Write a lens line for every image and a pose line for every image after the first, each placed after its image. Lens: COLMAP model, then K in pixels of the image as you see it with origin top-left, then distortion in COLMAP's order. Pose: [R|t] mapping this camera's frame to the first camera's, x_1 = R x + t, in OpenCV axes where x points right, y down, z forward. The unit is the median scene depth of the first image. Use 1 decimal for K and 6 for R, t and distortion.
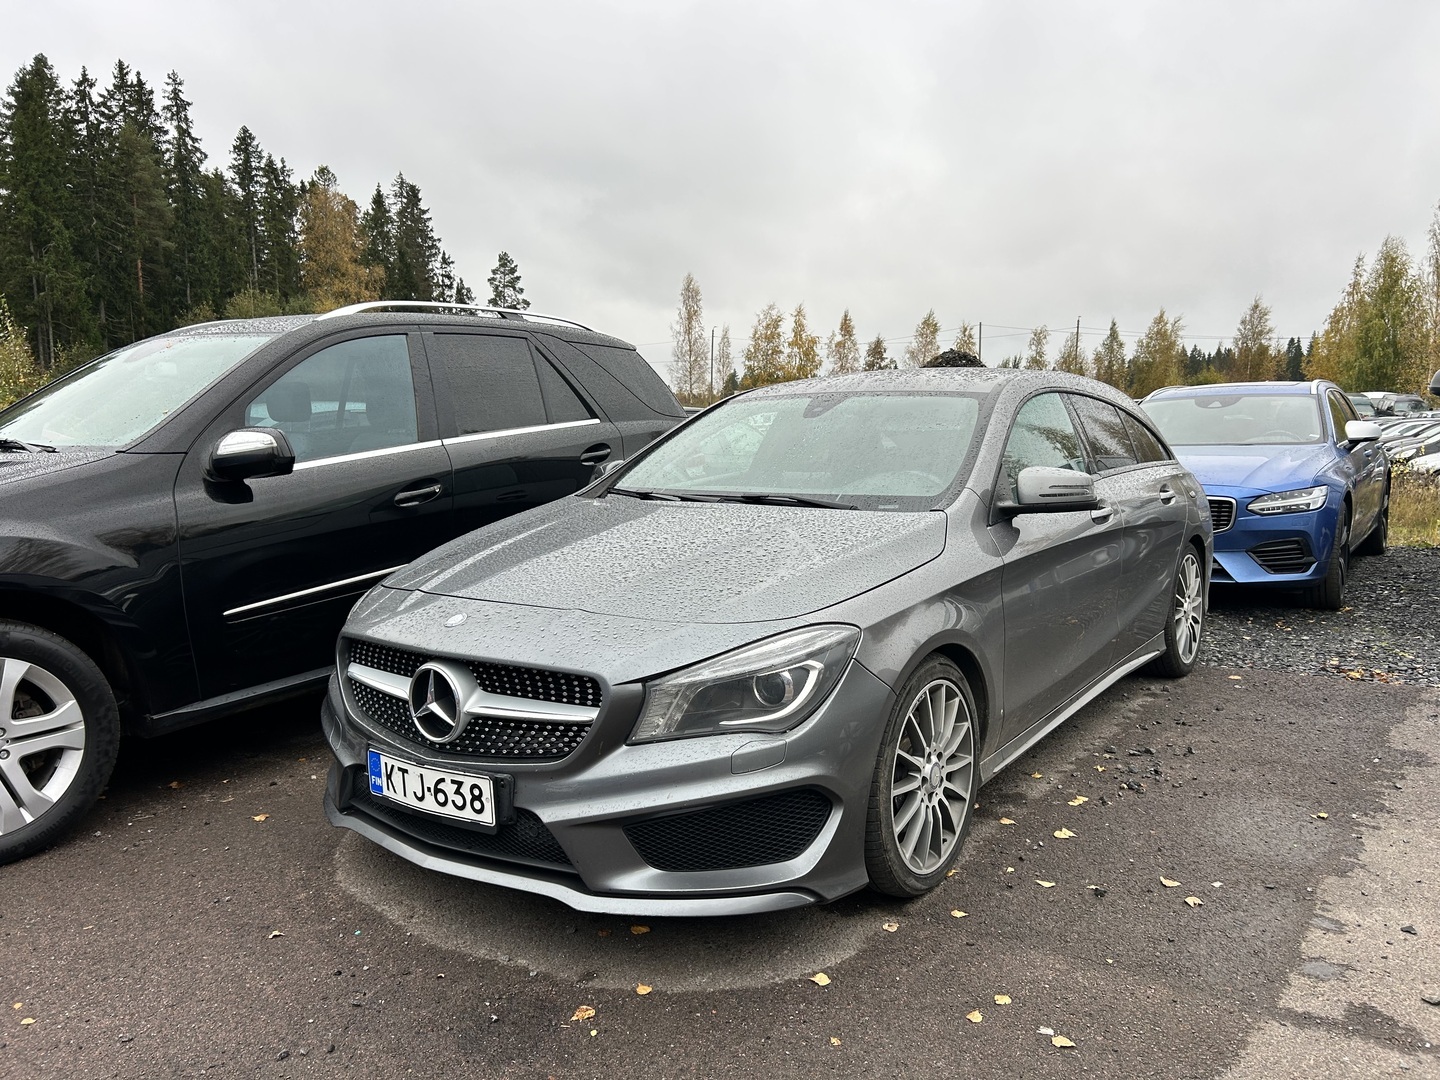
lens RADIAL K [[1059.2, 0, 708.4], [0, 1059.2, 541.1], [0, 0, 1]] dist [0.044851, -0.051335]
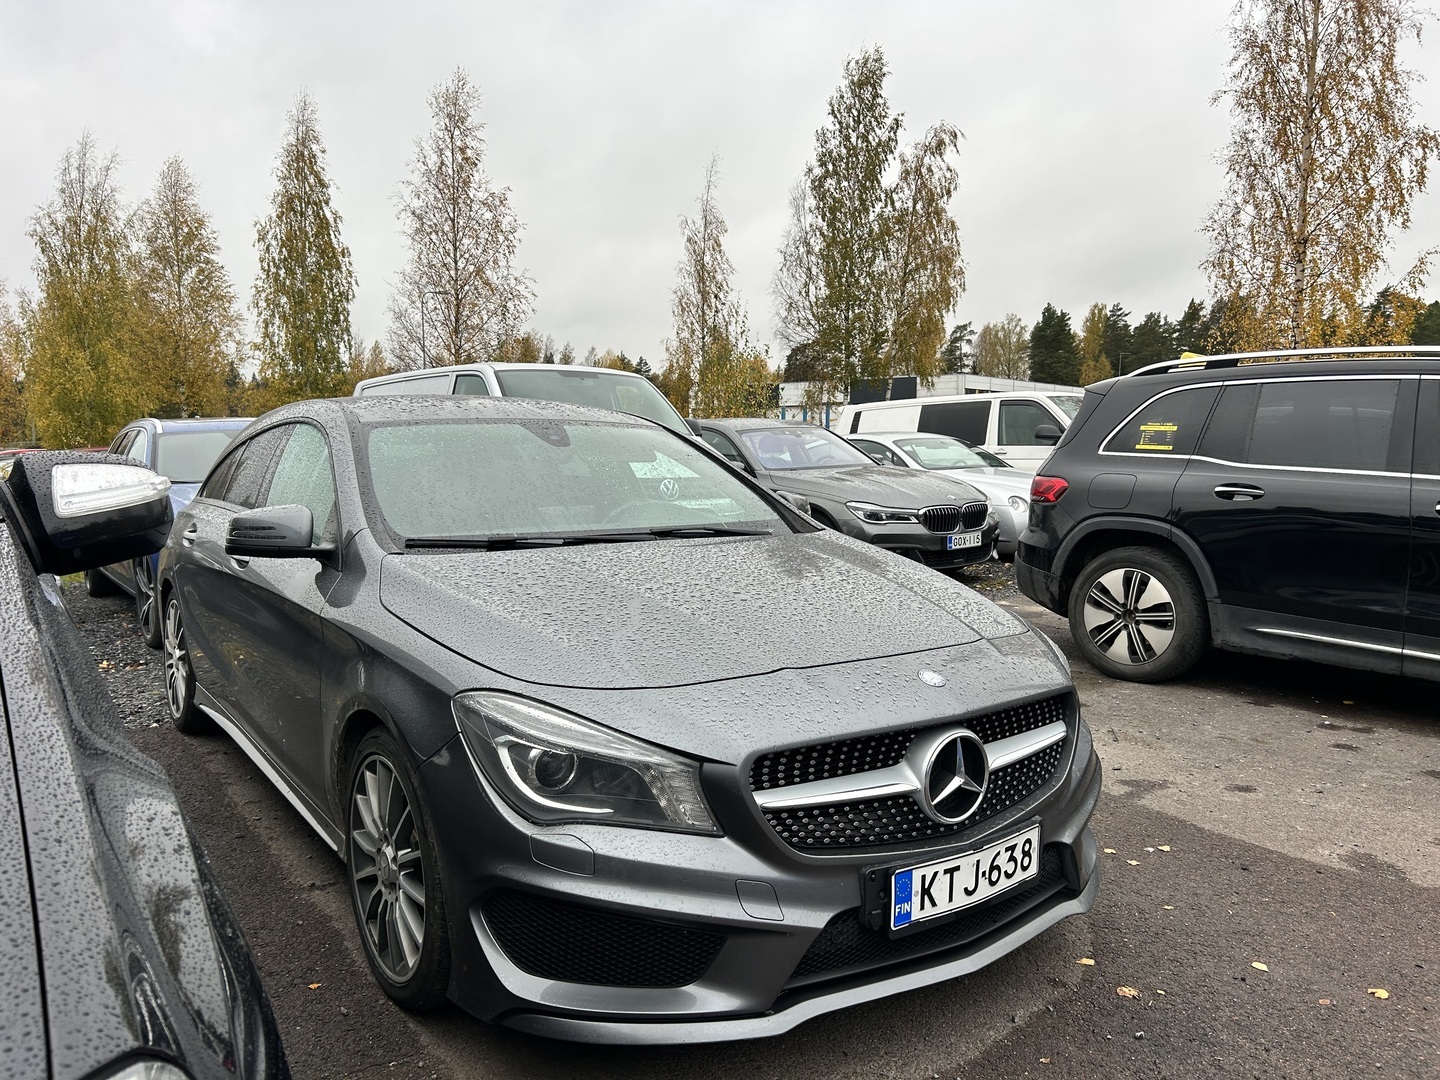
lens RADIAL K [[1093.8, 0, 719.4], [0, 1093.8, 543.6], [0, 0, 1]] dist [0.043605, -0.054130]
pose [[0.317677, -0.066696, 0.945850, -1.164097], [0.100368, 0.994284, 0.036401, -0.085515], [-0.942872, 0.083370, 0.322556, 0.904597]]
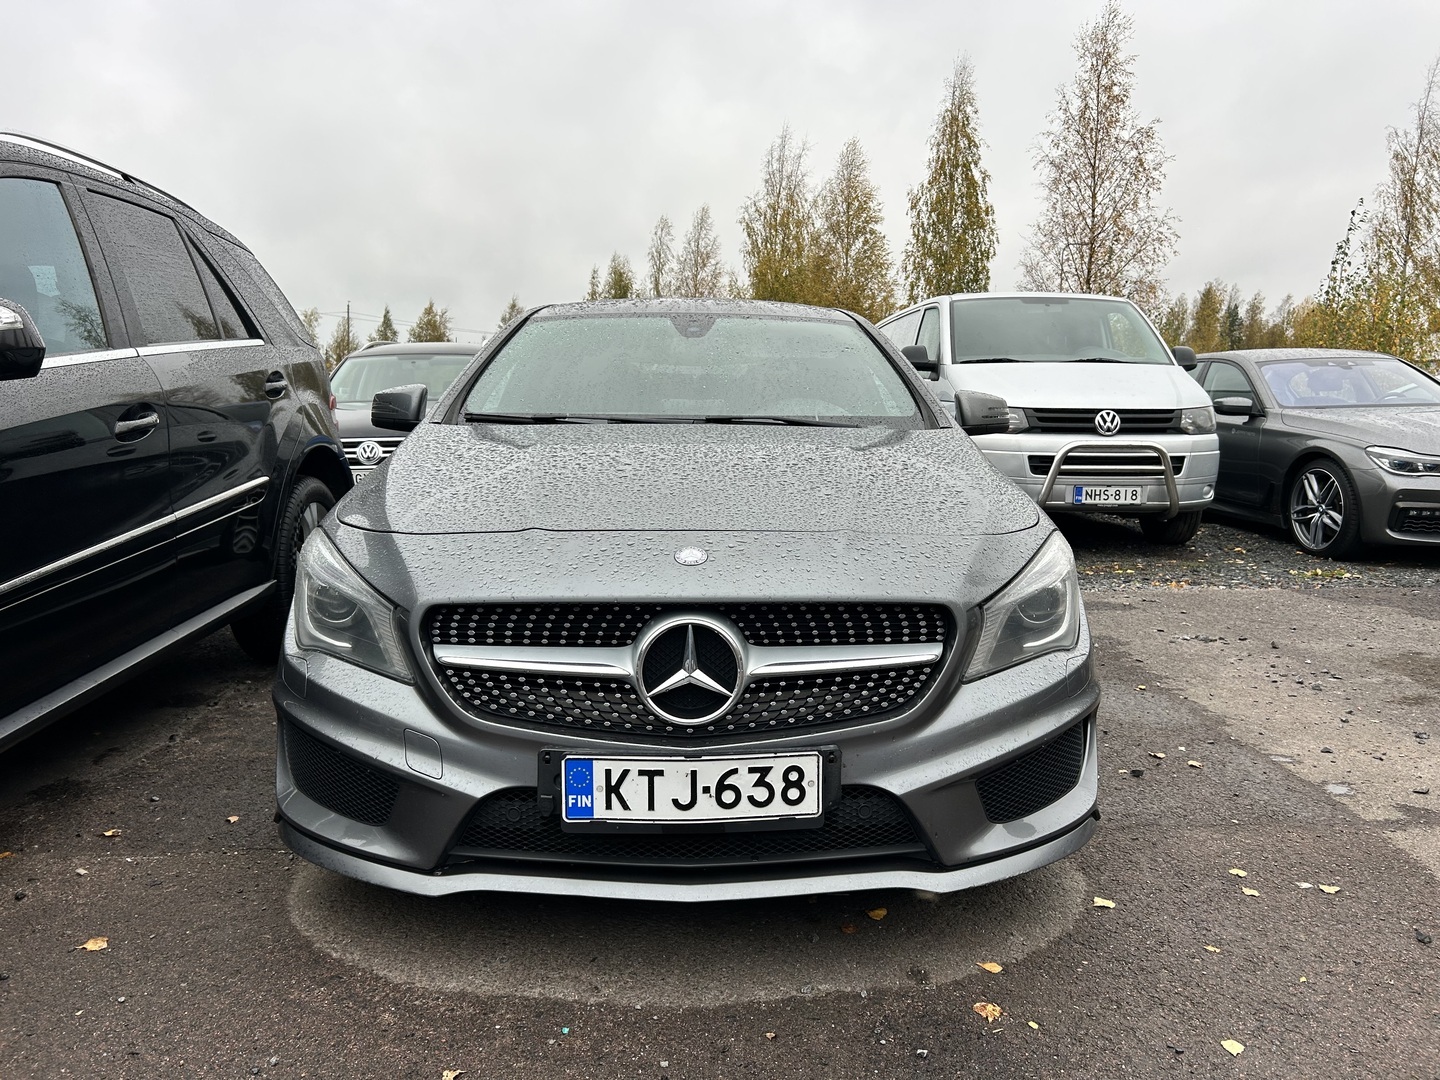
lens RADIAL K [[1093.8, 0, 719.4], [0, 1093.8, 543.6], [0, 0, 1]] dist [0.043605, -0.054130]
pose [[0.792217, -0.052991, 0.607935, -0.704699], [0.047299, 0.998558, 0.025403, 0.049959], [-0.608404, 0.008630, 0.793580, 0.412387]]
